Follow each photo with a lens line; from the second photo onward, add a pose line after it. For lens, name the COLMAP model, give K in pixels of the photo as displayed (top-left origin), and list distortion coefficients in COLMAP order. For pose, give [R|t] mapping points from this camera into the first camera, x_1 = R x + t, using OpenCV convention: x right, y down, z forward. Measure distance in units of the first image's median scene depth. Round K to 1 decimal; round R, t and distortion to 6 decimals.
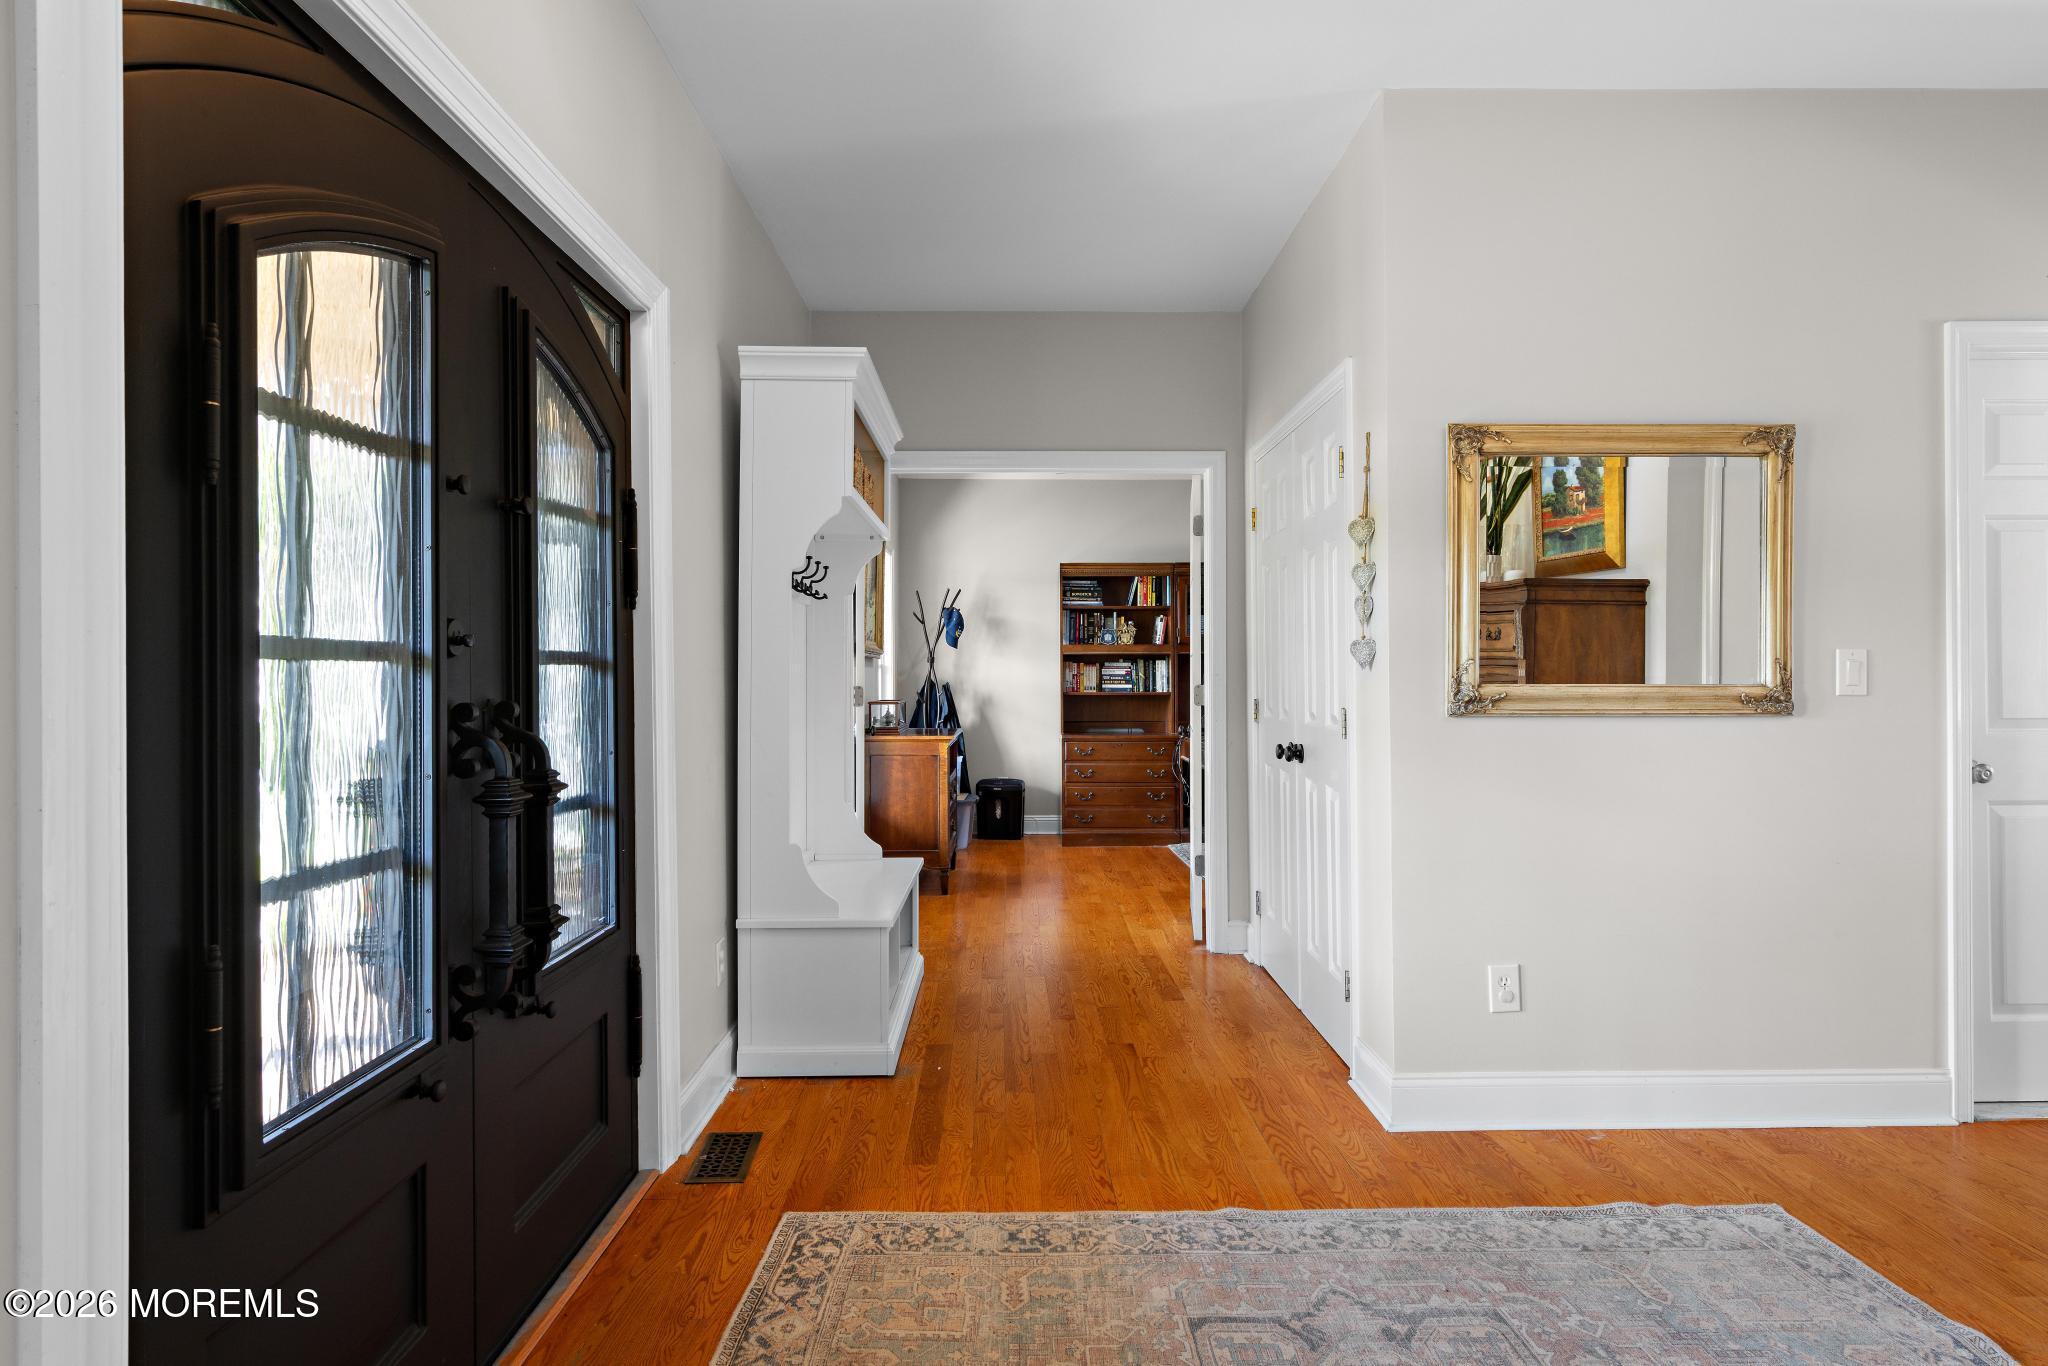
lens RADIAL K [[1117.3, 0, 1024.0], [0, 1117.3, 683.0], [0, 0, 1]] dist [-0.001249, -0.000389]
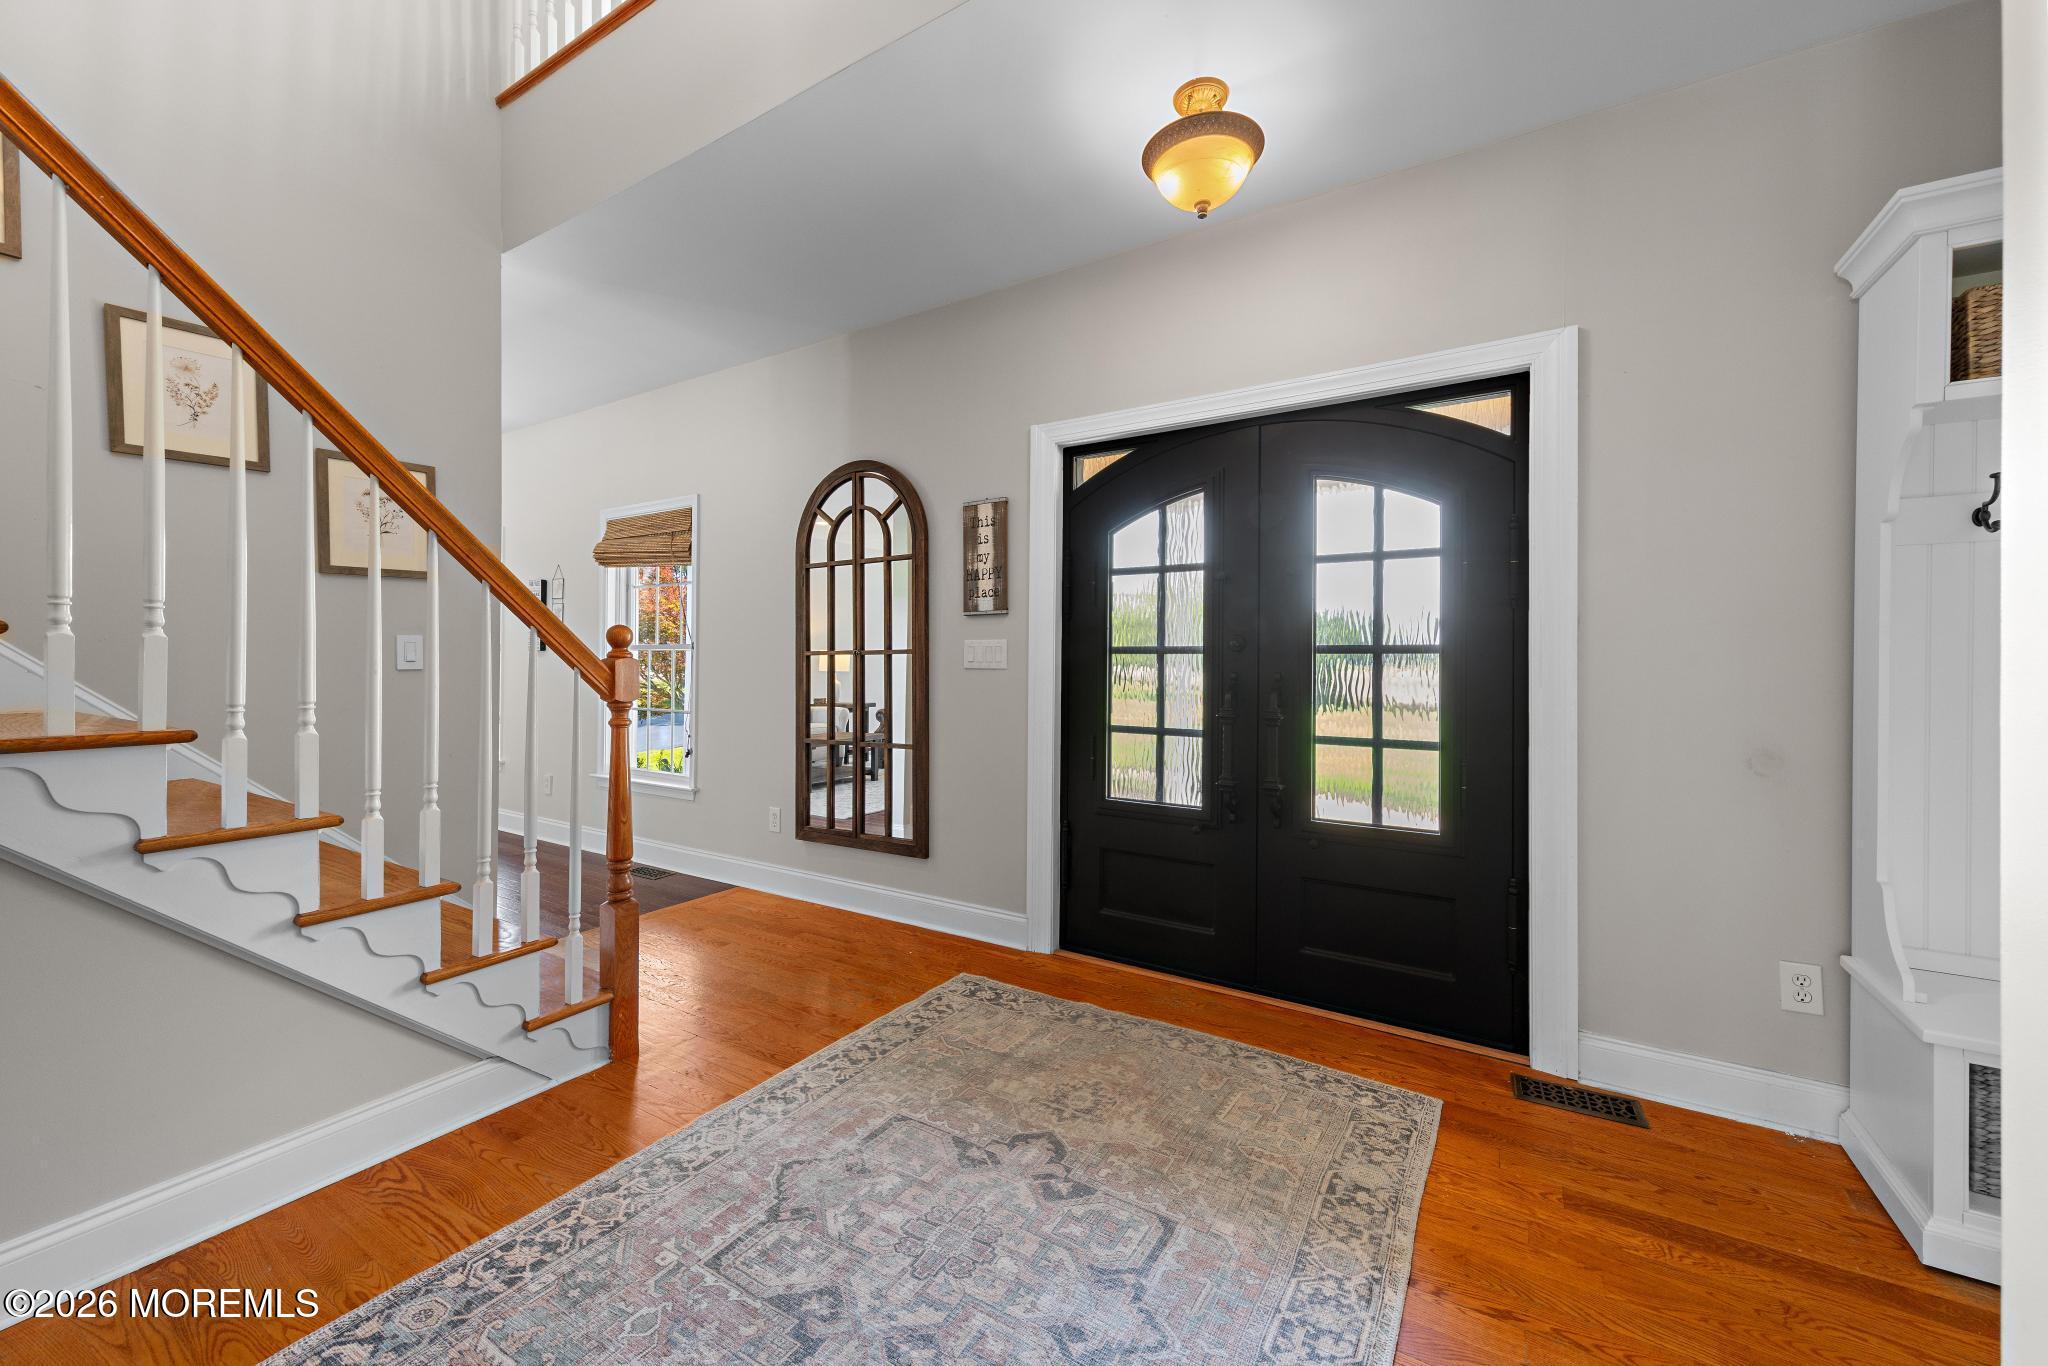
lens RADIAL K [[793.5, 0, 1027.3], [0, 793.5, 663.7], [0, 0, 1]] dist [0.002253, 0.000112]
pose [[-0.534138, 0.008490, -0.845355, 0.864108], [-0.005183, 0.999898, 0.013317, -0.010526], [0.845381, 0.011495, -0.534039, 1.232350]]
